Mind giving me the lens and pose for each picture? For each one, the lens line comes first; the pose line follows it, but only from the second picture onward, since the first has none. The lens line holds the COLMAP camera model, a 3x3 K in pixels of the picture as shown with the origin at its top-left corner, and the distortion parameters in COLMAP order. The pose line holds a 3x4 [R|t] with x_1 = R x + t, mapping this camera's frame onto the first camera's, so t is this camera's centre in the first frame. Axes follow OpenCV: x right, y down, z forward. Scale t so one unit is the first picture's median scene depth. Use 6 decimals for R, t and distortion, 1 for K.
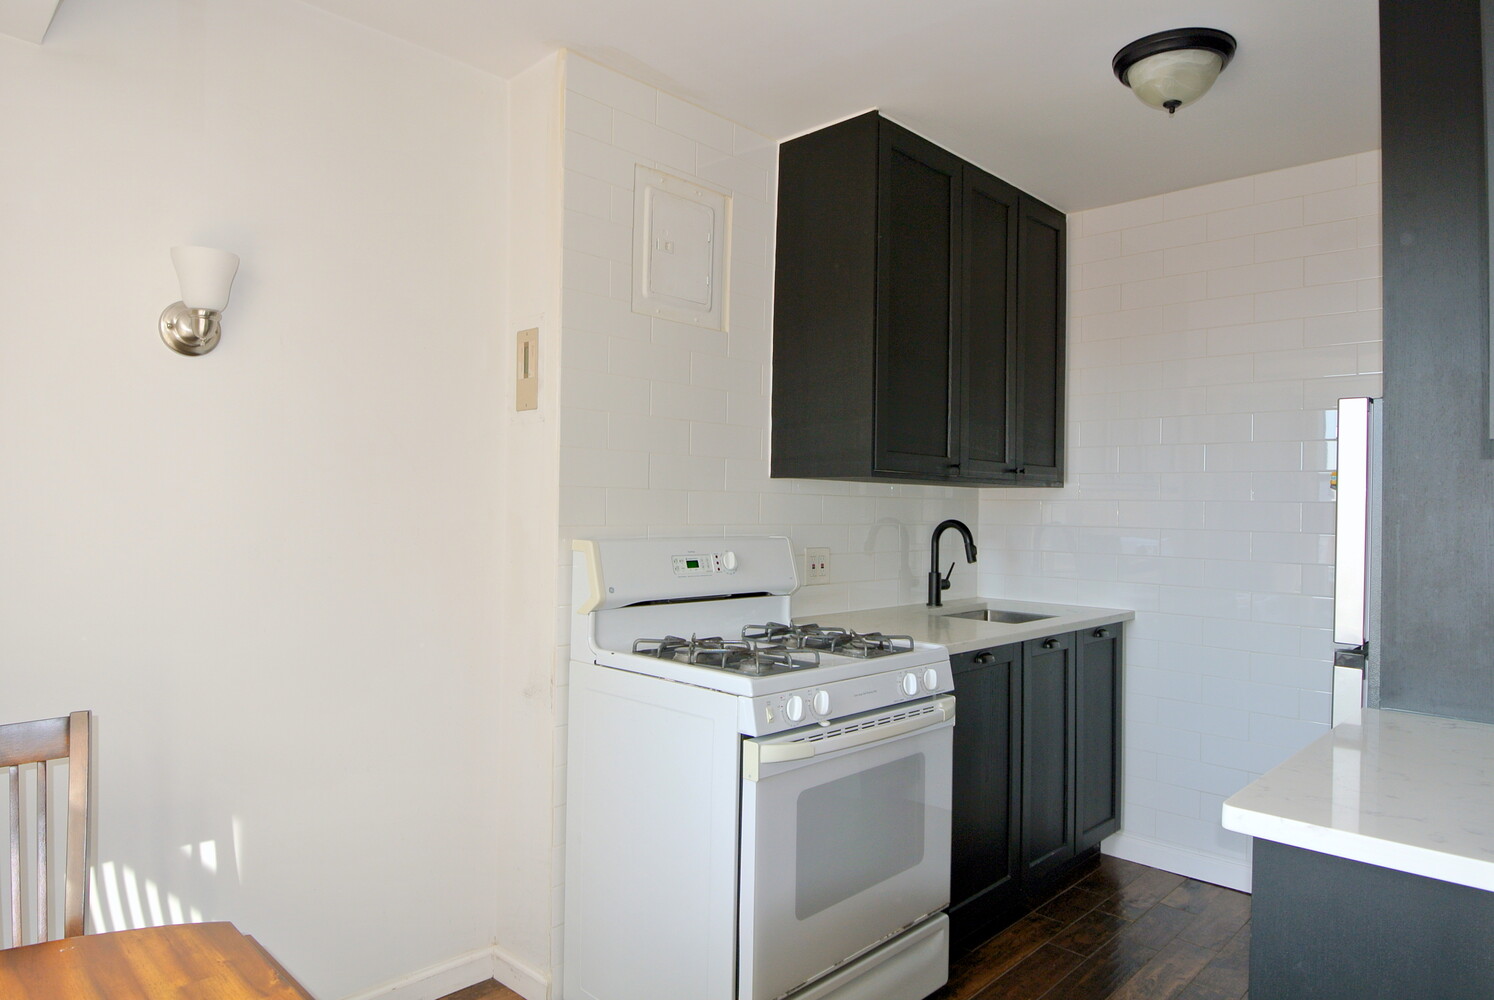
lens RADIAL K [[925.2, 0, 748.4], [0, 925.2, 502.5], [0, 0, 1]] dist [-0.002232, -0.000049]
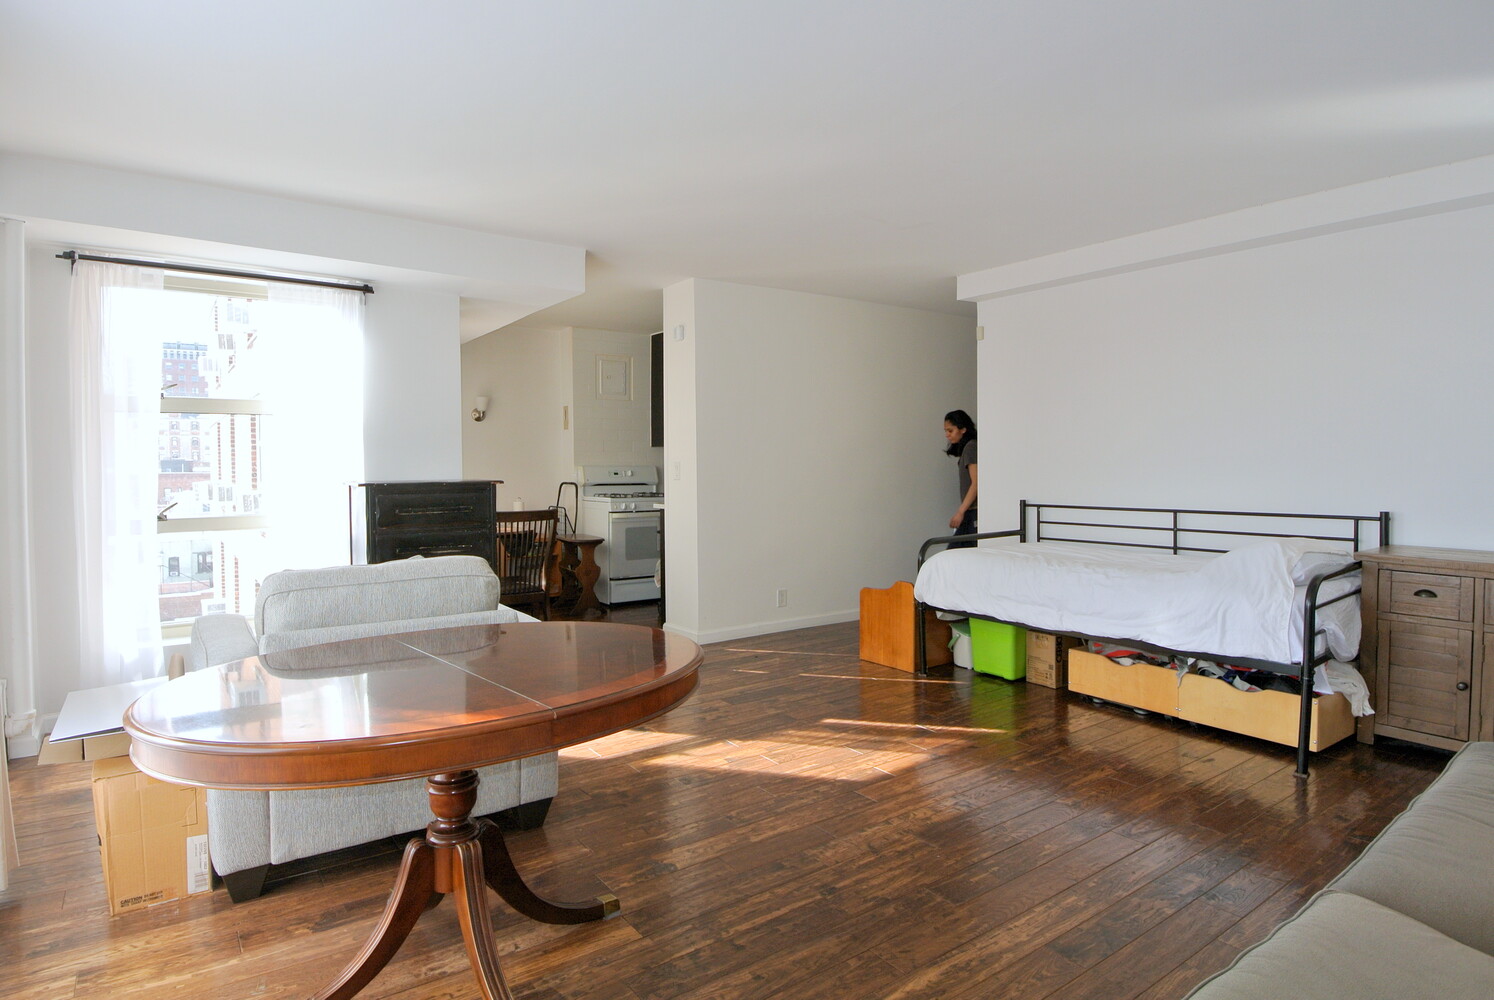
lens RADIAL K [[832.5, 0, 740.8], [0, 832.5, 505.3], [0, 0, 1]] dist [-0.001041, -0.000740]
pose [[0.983559, -0.008121, -0.180406, 0.995298], [0.017909, 0.998450, 0.052695, 0.032205], [0.179698, -0.055060, 0.982180, -2.018630]]
